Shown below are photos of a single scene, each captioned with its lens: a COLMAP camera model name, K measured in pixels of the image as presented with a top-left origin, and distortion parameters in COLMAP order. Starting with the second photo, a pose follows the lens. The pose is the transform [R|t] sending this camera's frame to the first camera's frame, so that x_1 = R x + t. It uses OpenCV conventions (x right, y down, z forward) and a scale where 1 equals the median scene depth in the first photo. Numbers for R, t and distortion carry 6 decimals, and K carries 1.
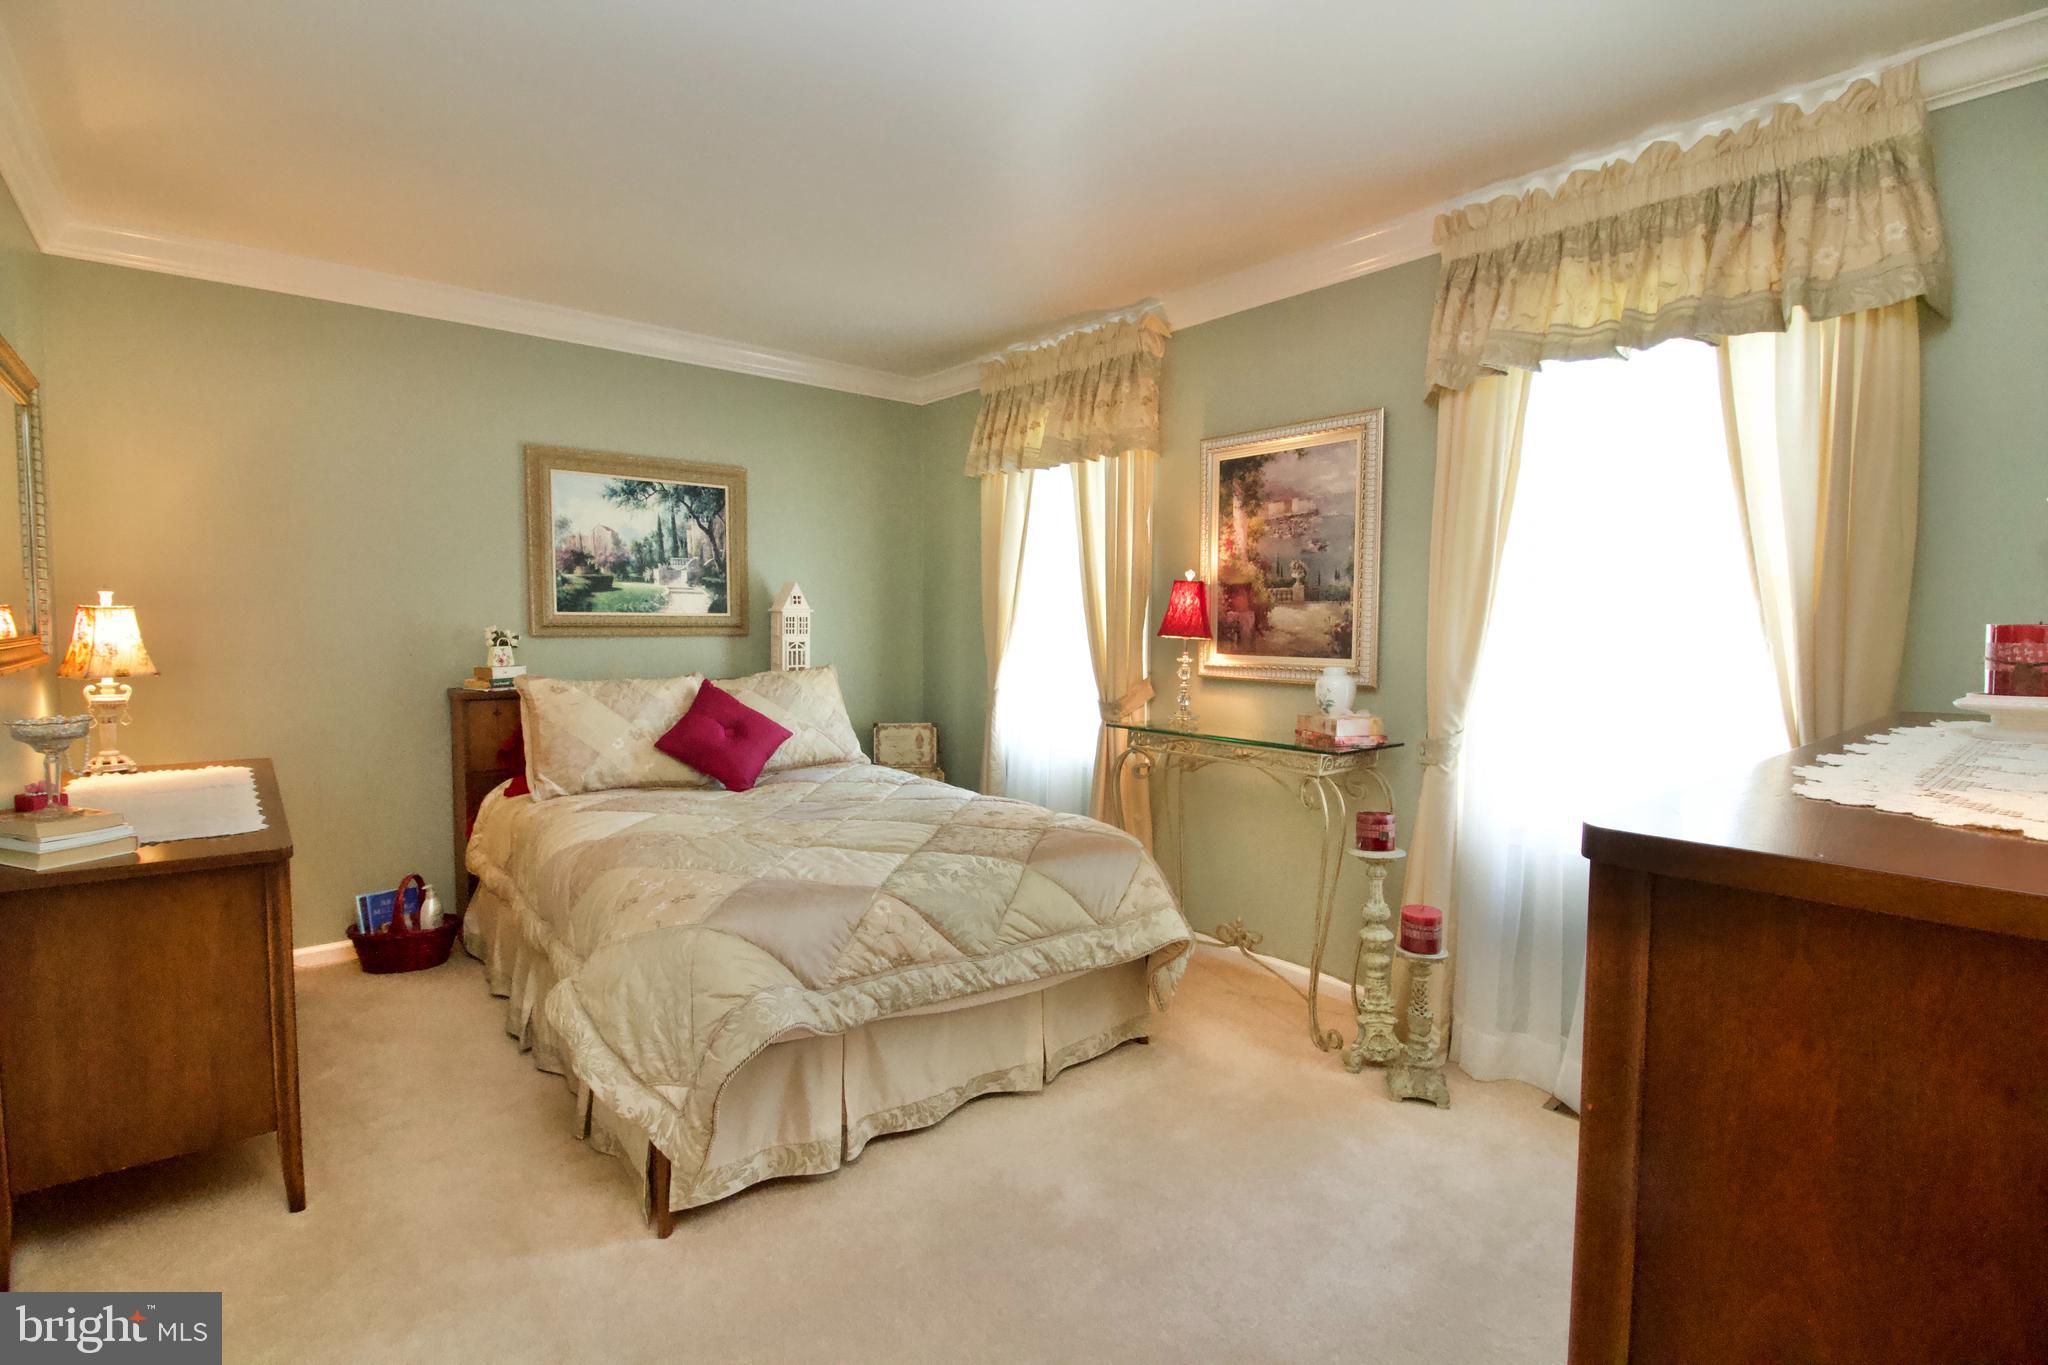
lens RADIAL K [[934.8, 0, 1036.6], [0, 934.8, 680.3], [0, 0, 1]] dist [-0.003510, -0.000789]
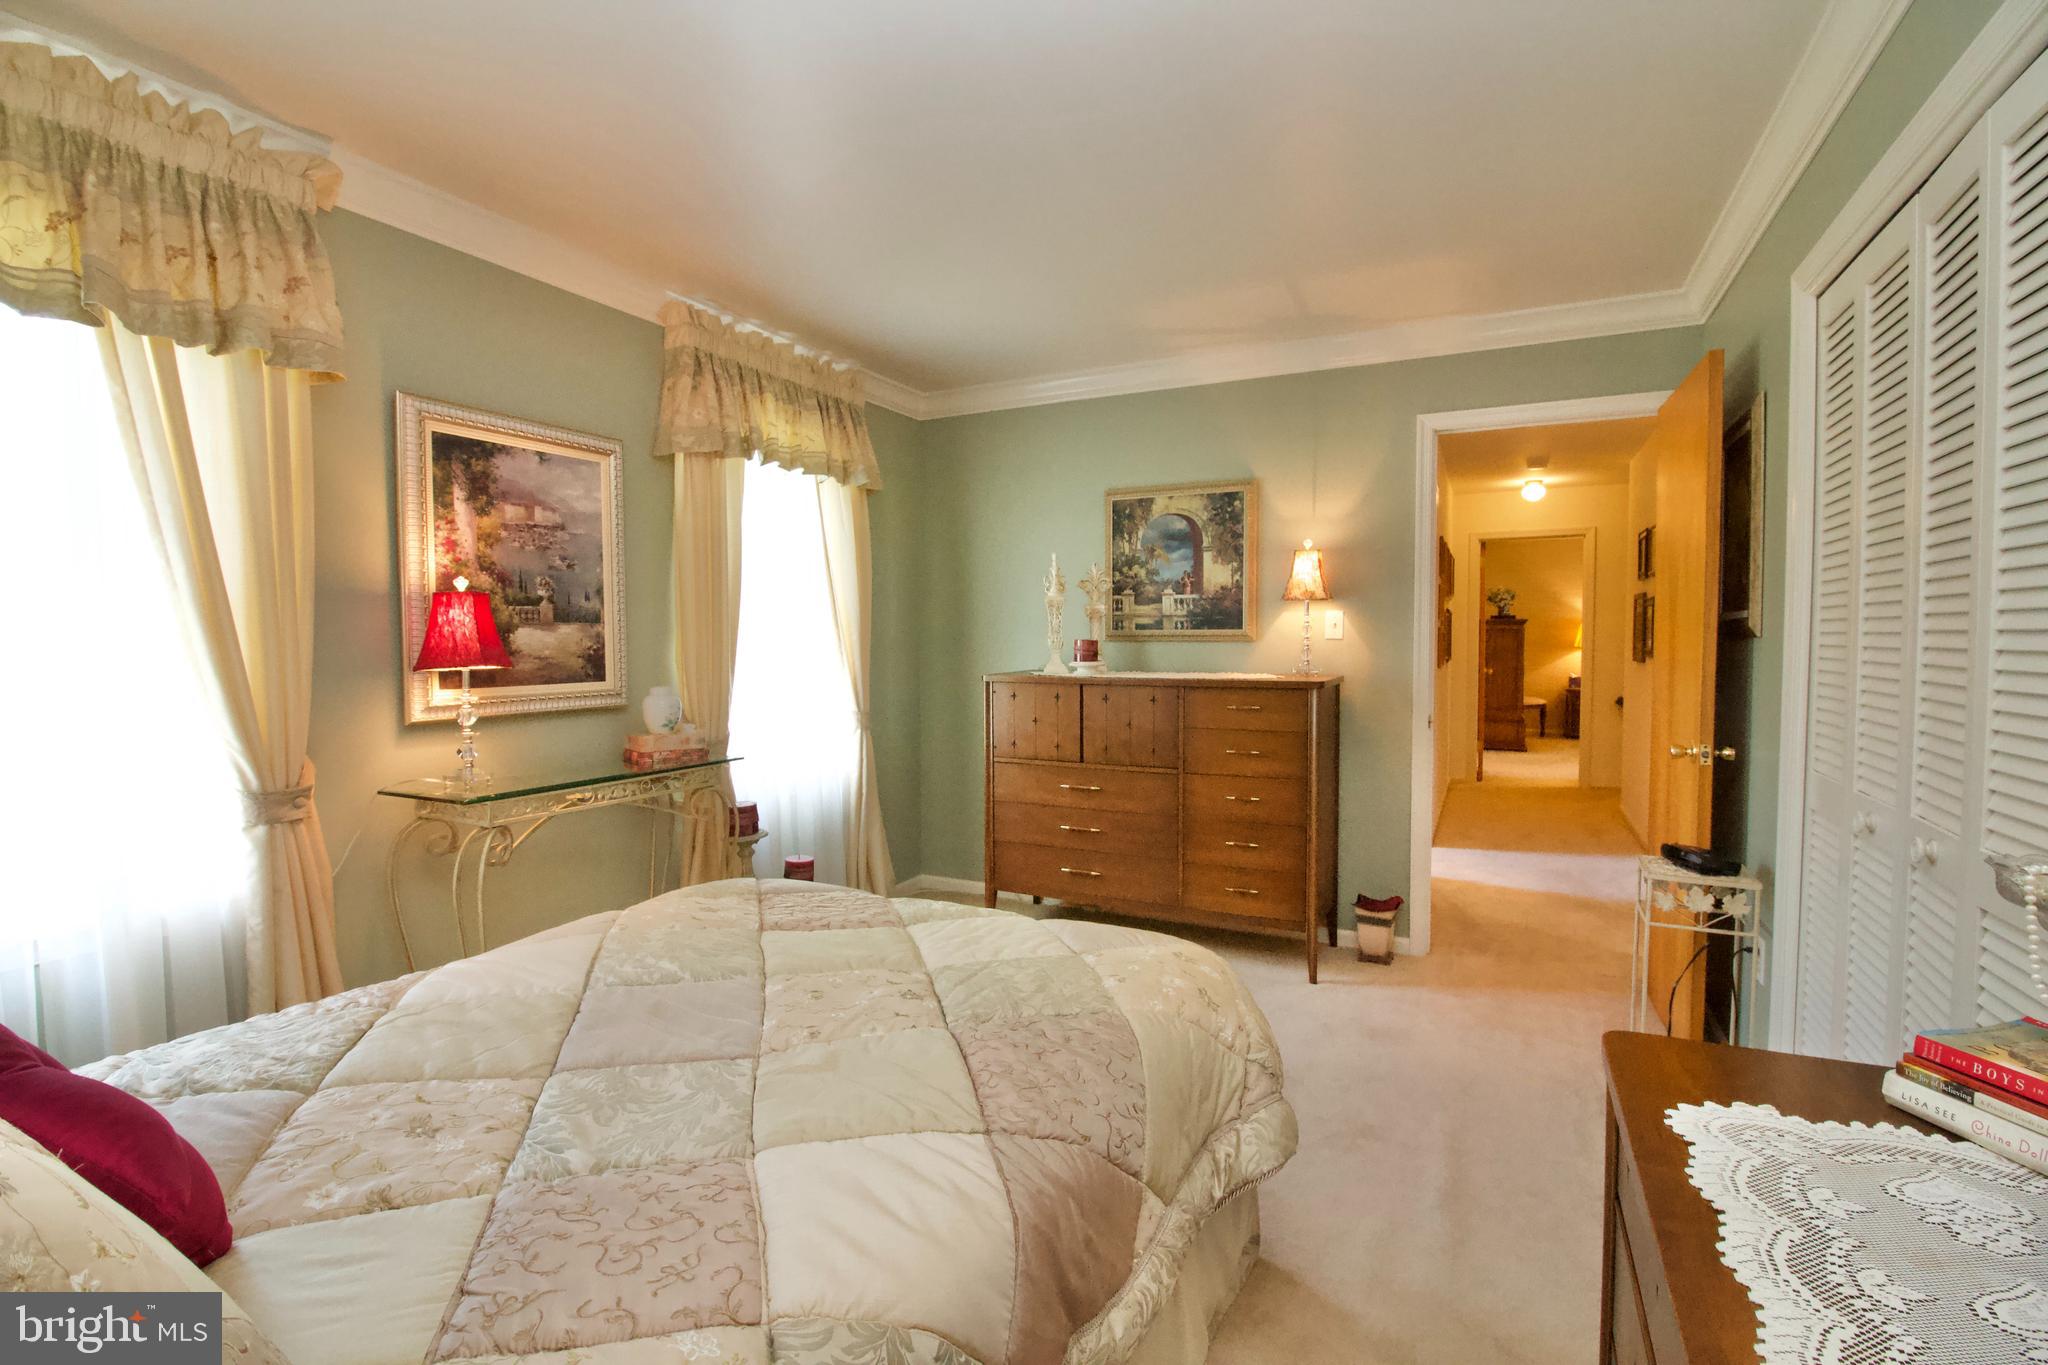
lens RADIAL K [[934.8, 0, 1031.4], [0, 934.8, 681.5], [0, 0, 1]] dist [-0.003510, -0.000789]
pose [[-0.373993, -0.059041, 0.925550, -0.714933], [0.048069, 0.995396, 0.082920, -0.078273], [-0.926185, 0.075502, -0.369433, 0.888192]]
